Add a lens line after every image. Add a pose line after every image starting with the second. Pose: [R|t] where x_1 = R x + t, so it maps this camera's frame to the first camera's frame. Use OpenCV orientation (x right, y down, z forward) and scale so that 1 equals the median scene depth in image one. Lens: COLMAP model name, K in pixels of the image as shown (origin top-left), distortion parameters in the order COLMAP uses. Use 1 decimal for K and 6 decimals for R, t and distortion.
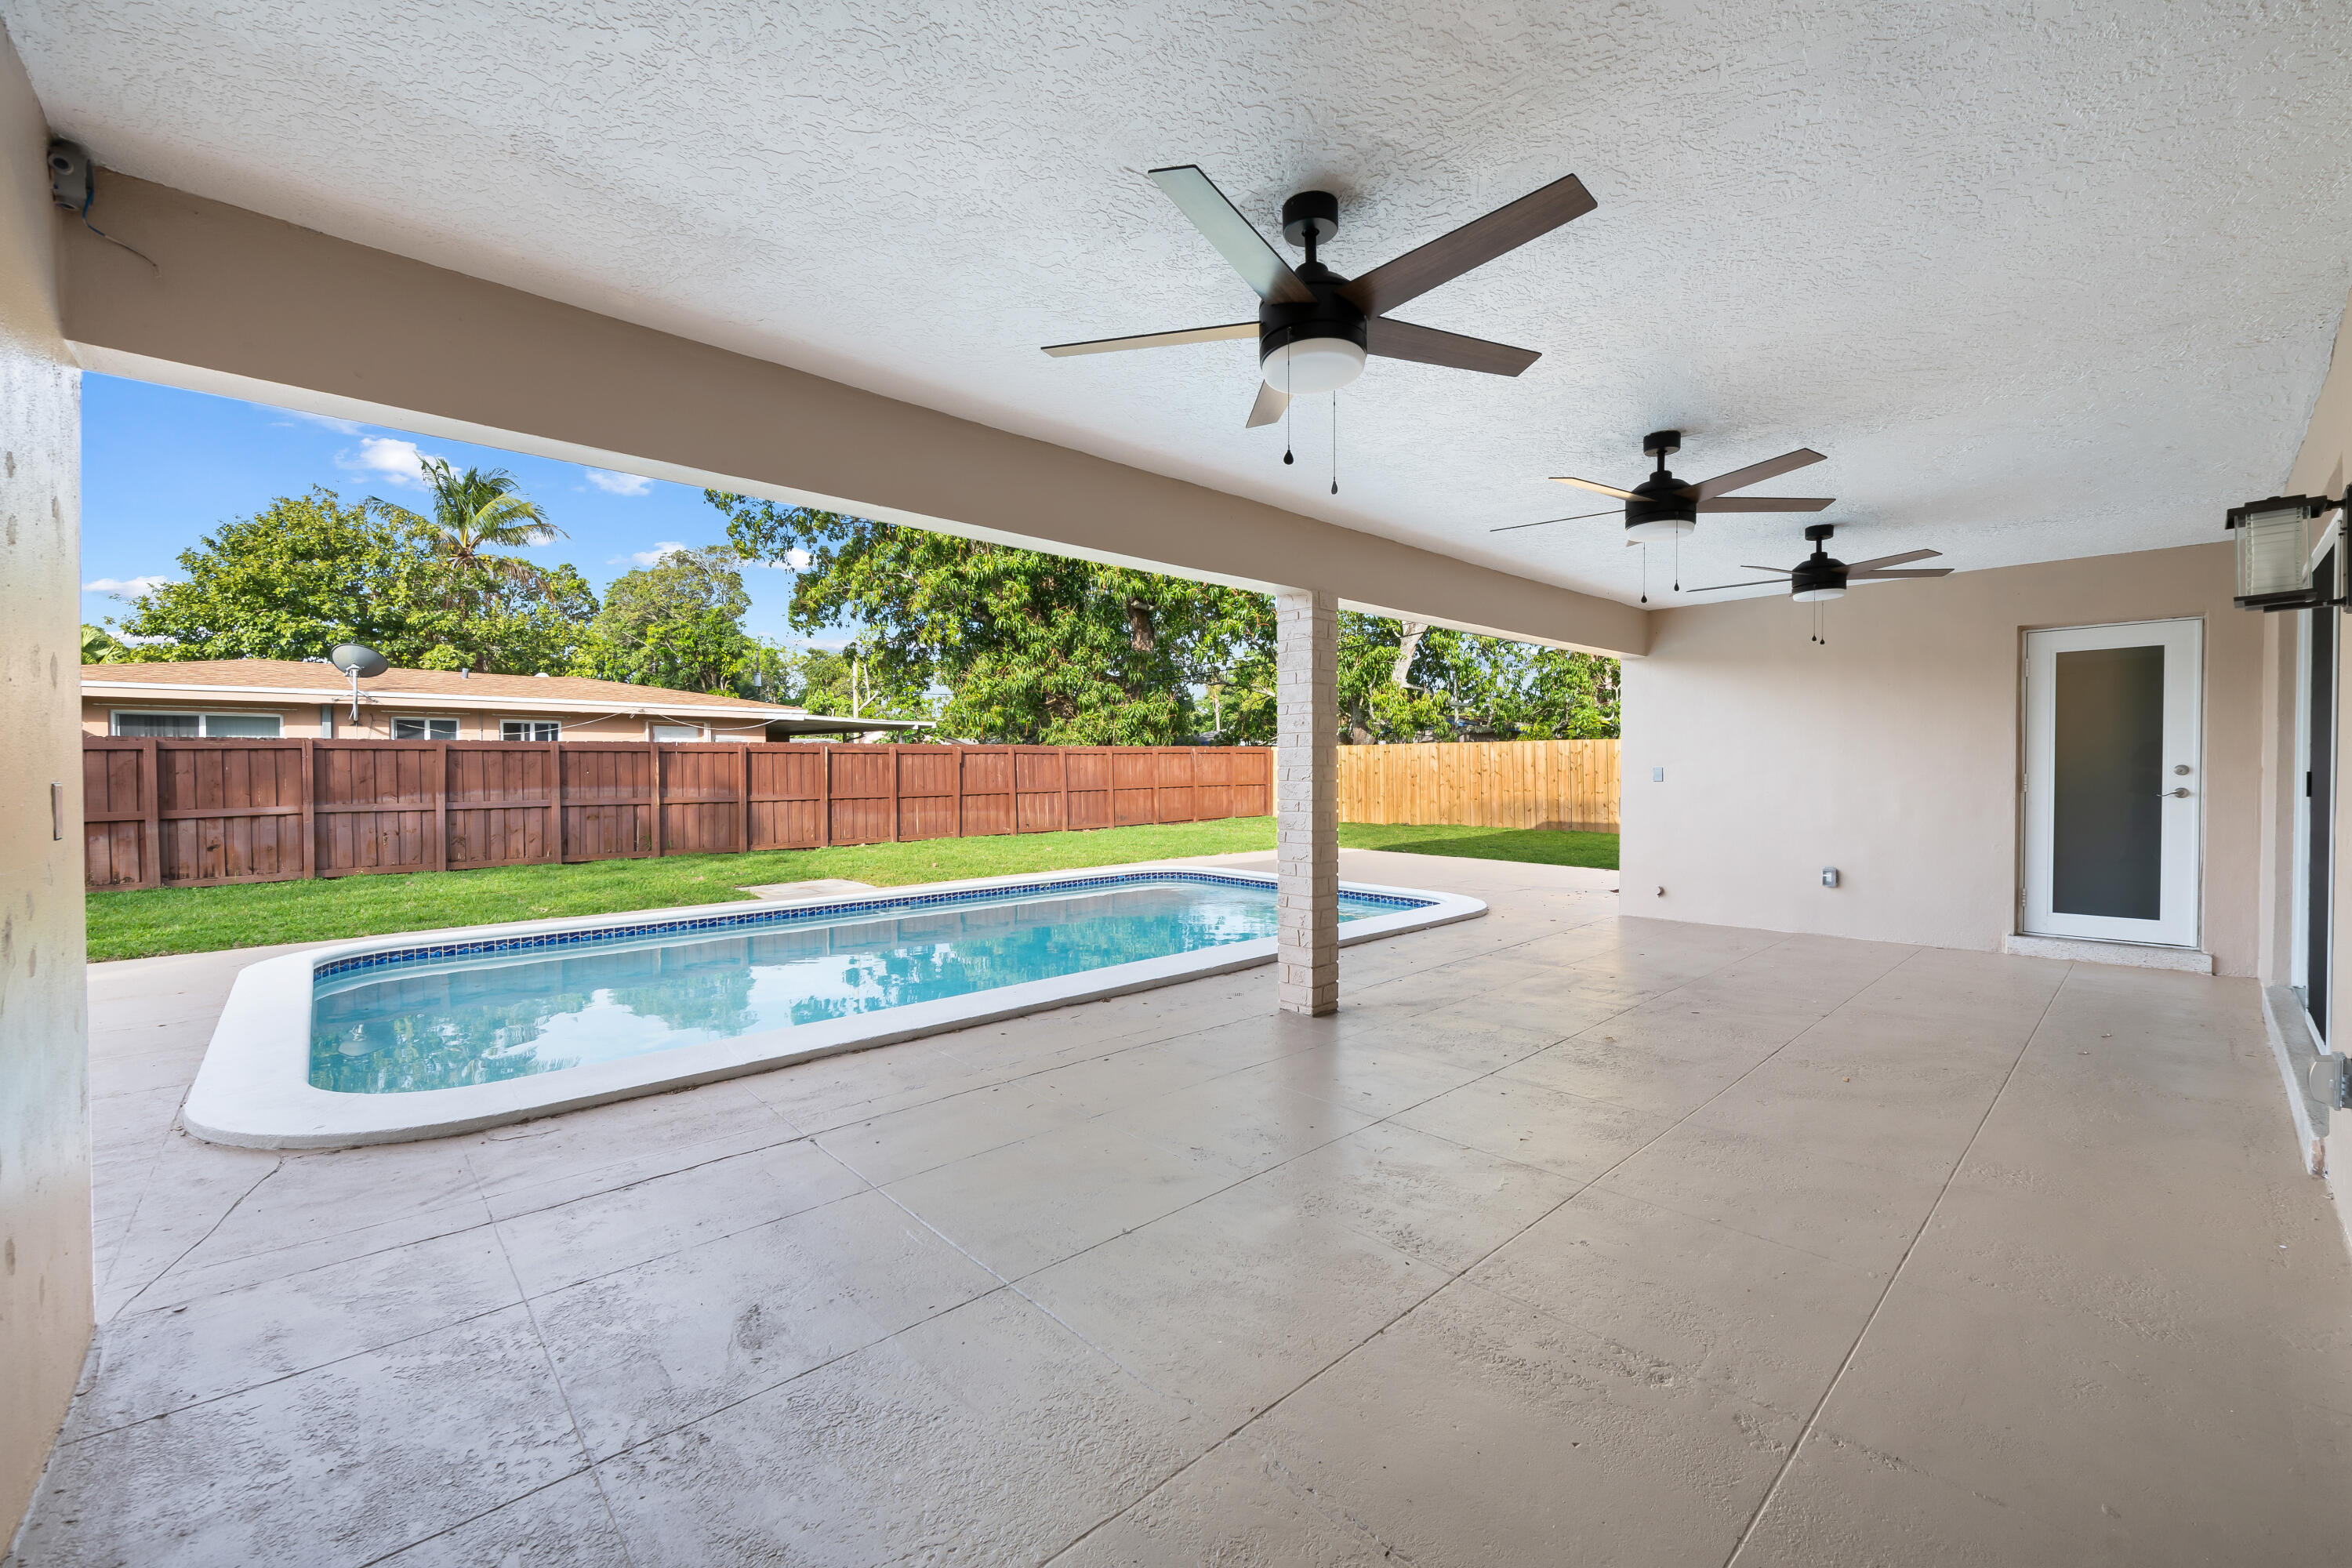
lens RADIAL K [[929.1, 0, 1175.9], [0, 929.1, 778.8], [0, 0, 1]] dist [-0.000413, -0.000140]
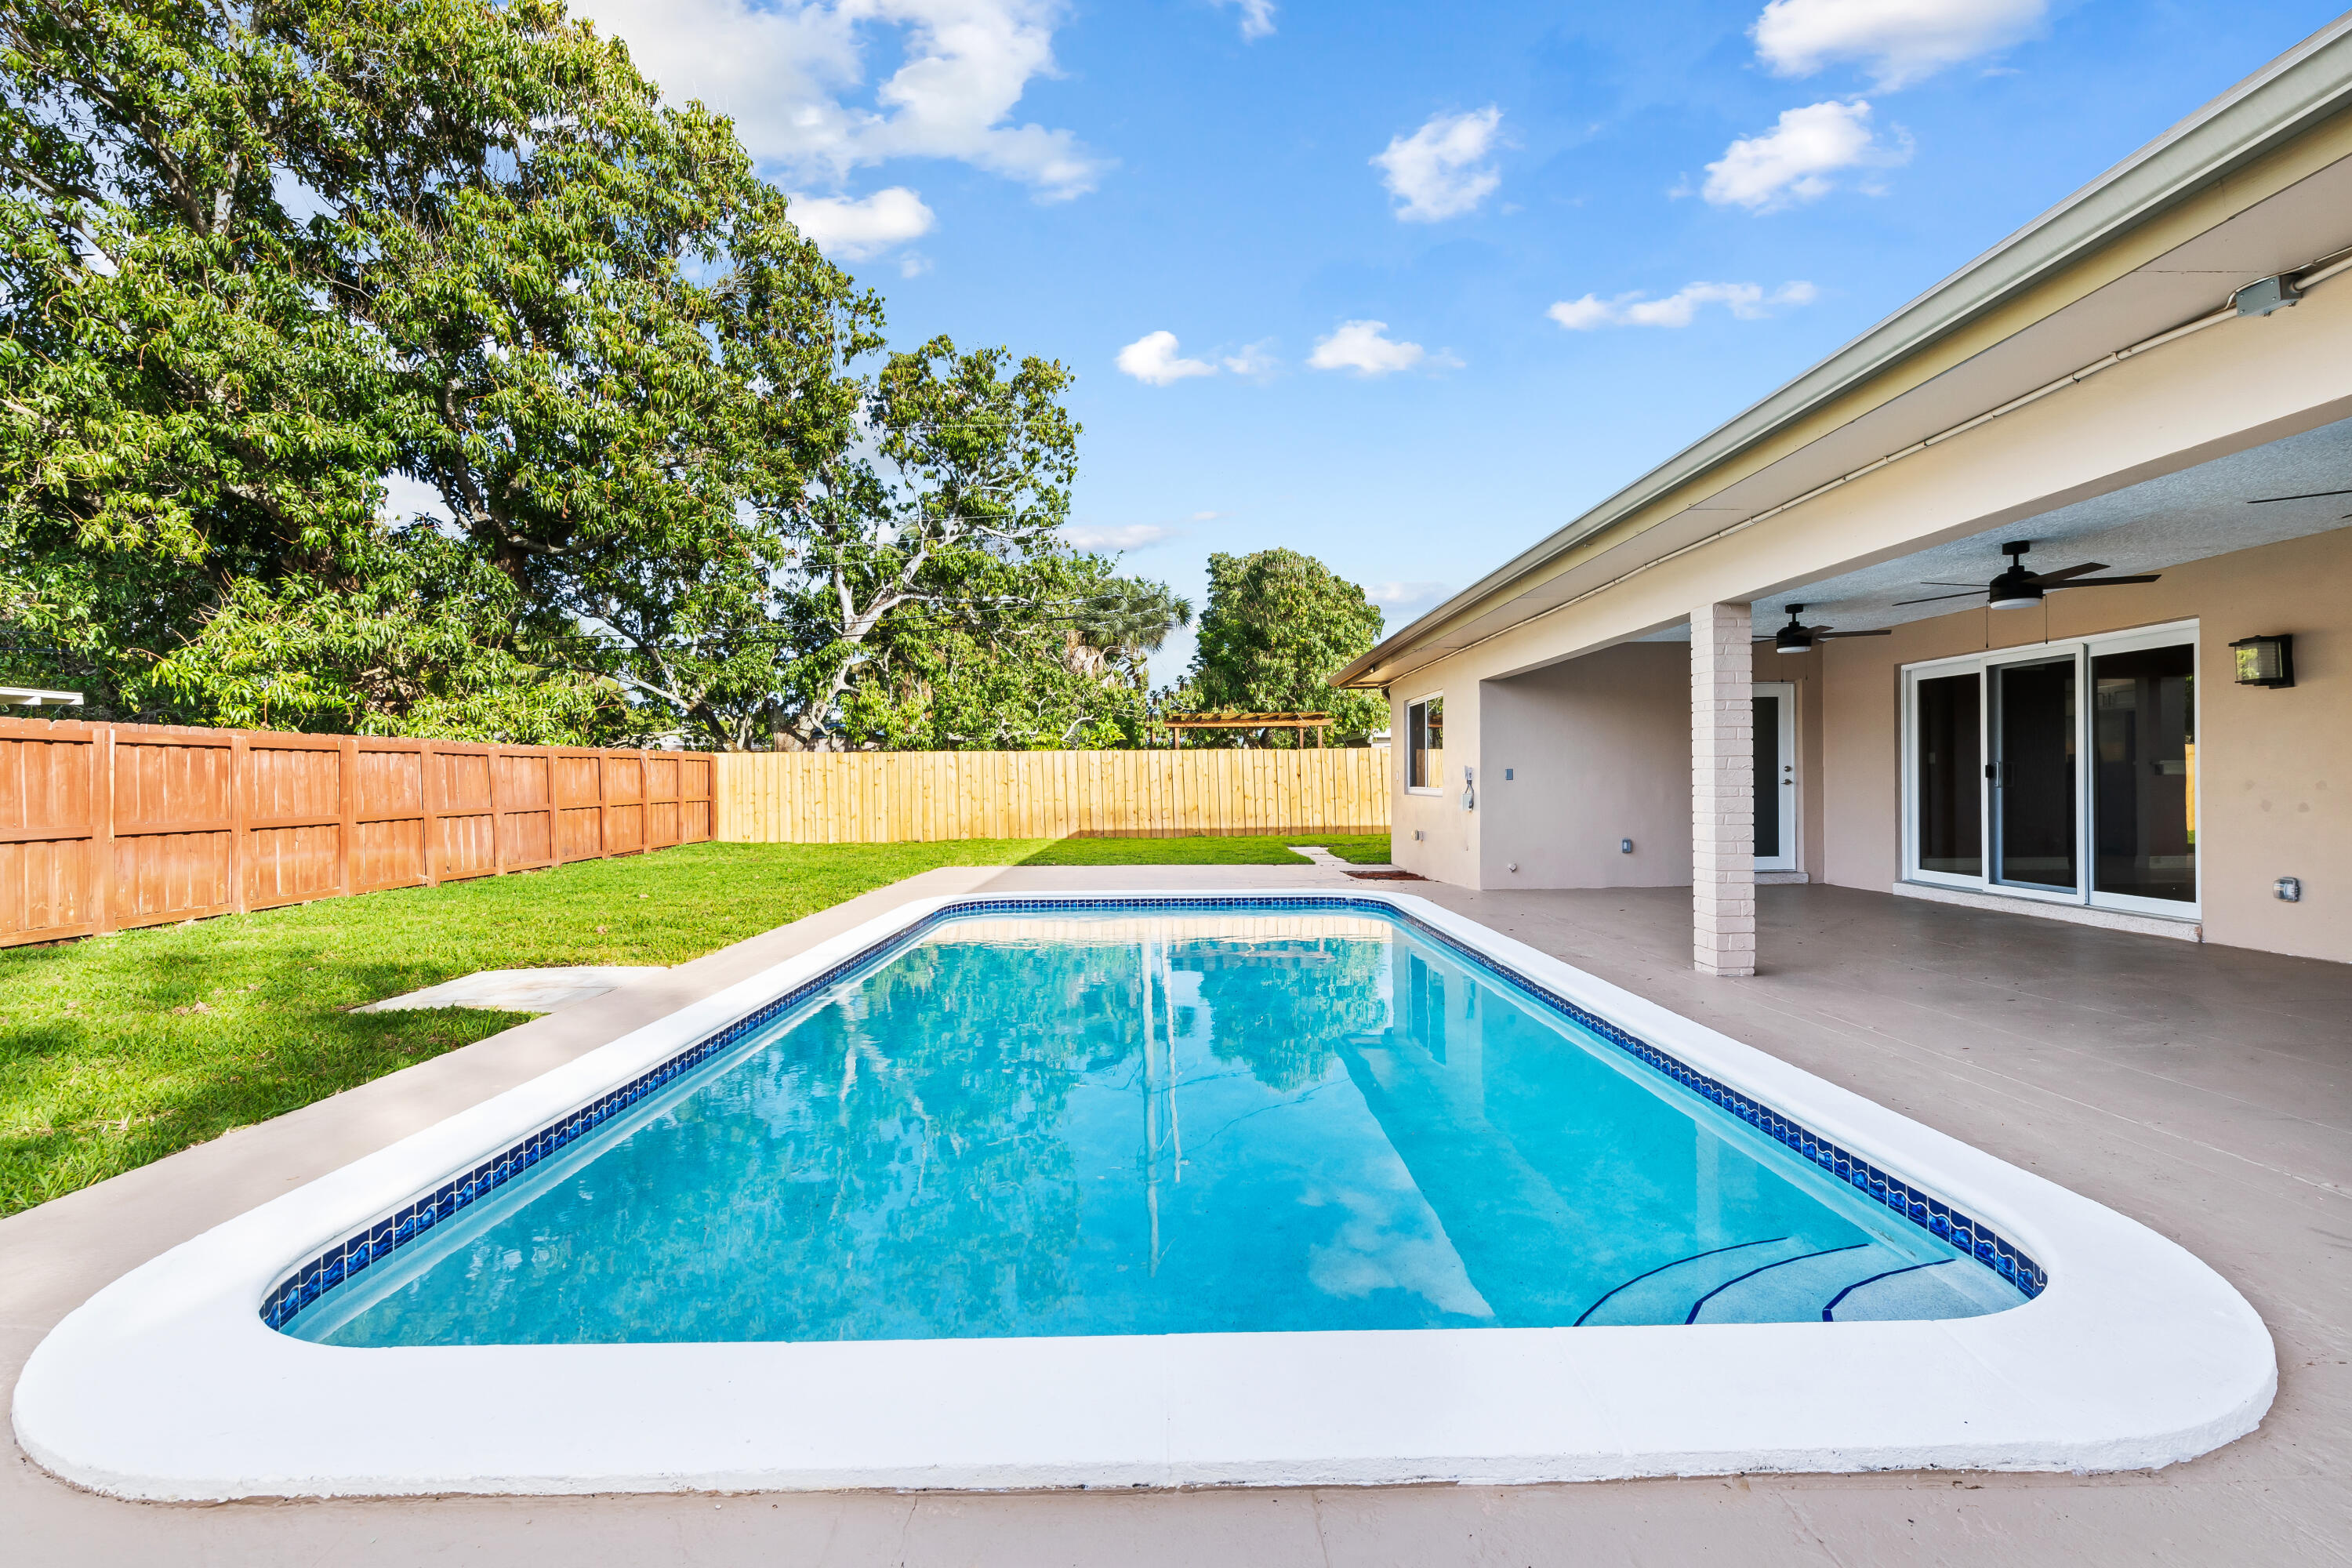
lens RADIAL K [[992.7, 0, 1180.7], [0, 992.7, 780.5], [0, 0, 1]] dist [-0.001549, -0.000019]
pose [[0.673186, 0.000428, 0.739473, -0.323061], [0.013243, 0.999832, -0.012635, 0.006381], [-0.739355, 0.018299, 0.673068, 0.183784]]
